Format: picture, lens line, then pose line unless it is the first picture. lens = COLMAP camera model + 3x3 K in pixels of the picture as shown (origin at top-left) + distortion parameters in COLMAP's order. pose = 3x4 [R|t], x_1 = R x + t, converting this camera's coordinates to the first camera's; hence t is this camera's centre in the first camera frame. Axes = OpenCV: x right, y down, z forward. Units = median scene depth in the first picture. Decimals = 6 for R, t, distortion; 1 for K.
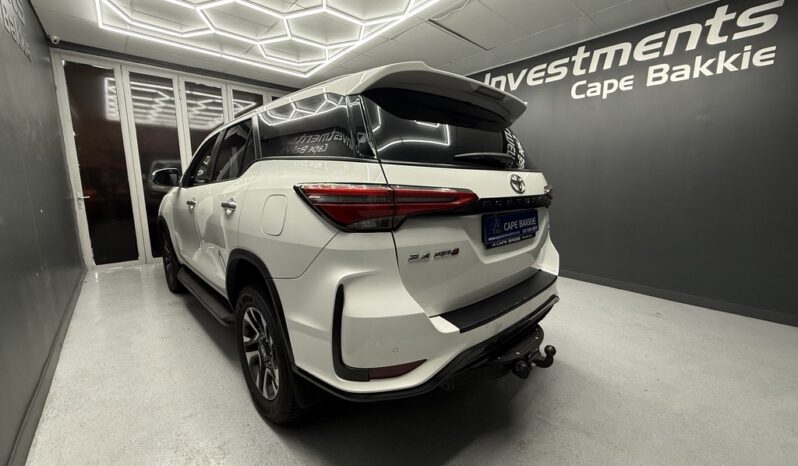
lens RADIAL K [[317.7, 0, 397.2], [0, 317.7, 234.7], [0, 0, 1]] dist [-0.000799, 0.000531]
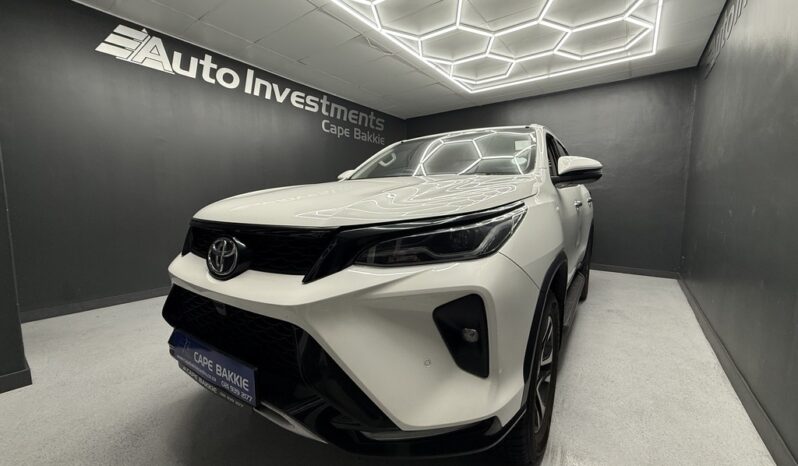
lens RADIAL K [[317.7, 0, 397.7], [0, 317.7, 234.6], [0, 0, 1]] dist [-0.000799, 0.000531]
pose [[-0.209898, -0.105325, 0.972034, -0.898238], [0.156211, 0.977797, 0.139681, -0.138856], [-0.965164, 0.181161, -0.188784, 1.059826]]
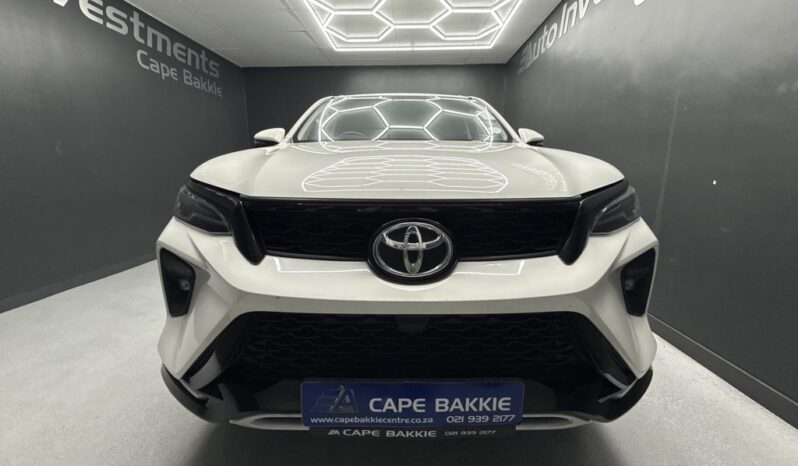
lens RADIAL K [[317.7, 0, 397.3], [0, 317.7, 234.0], [0, 0, 1]] dist [-0.000799, 0.000531]
pose [[-0.718181, -0.141979, 0.681218, -0.720748], [0.112328, 0.942470, 0.314853, -0.174641], [-0.686730, 0.302641, -0.660916, 1.284747]]
